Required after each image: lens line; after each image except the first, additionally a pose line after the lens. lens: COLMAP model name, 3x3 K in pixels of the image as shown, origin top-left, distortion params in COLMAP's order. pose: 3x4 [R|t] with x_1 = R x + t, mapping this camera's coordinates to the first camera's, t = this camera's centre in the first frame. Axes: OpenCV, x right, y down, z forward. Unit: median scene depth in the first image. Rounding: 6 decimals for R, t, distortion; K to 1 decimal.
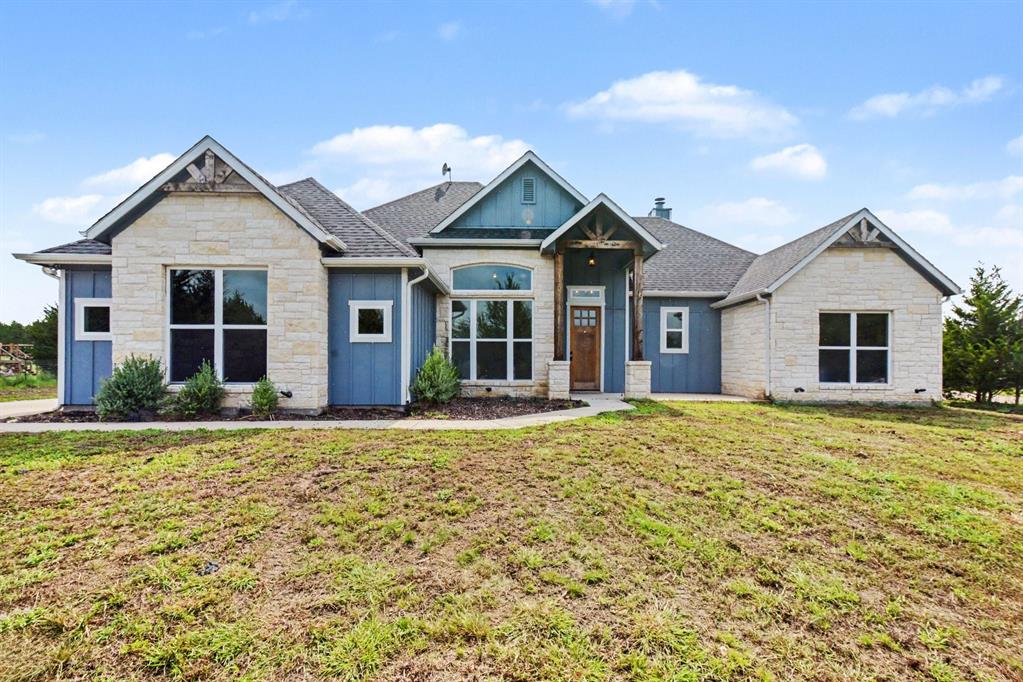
lens RADIAL K [[449.5, 0, 523.9], [0, 449.5, 343.3], [0, 0, 1]] dist [0.001132, -0.000011]
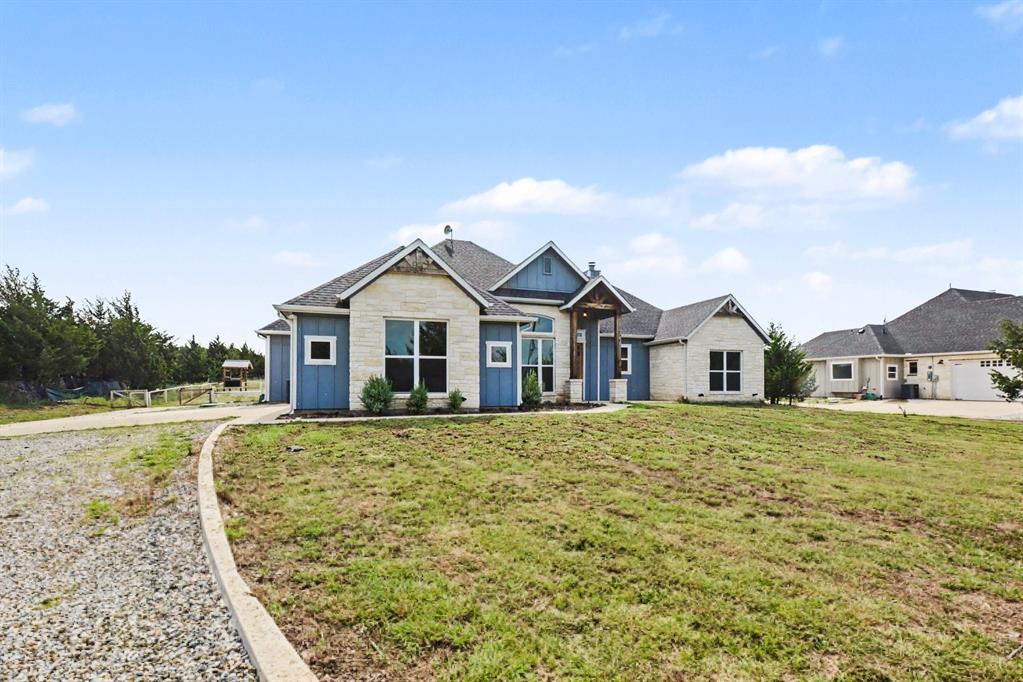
lens RADIAL K [[487.0, 0, 511.9], [0, 487.0, 352.8], [0, 0, 1]] dist [0.000441, 0.000048]
pose [[0.944255, 0.014814, 0.328882, -0.701228], [-0.006558, 0.999635, -0.026199, -0.006692], [-0.329150, 0.022582, 0.944007, -0.544893]]
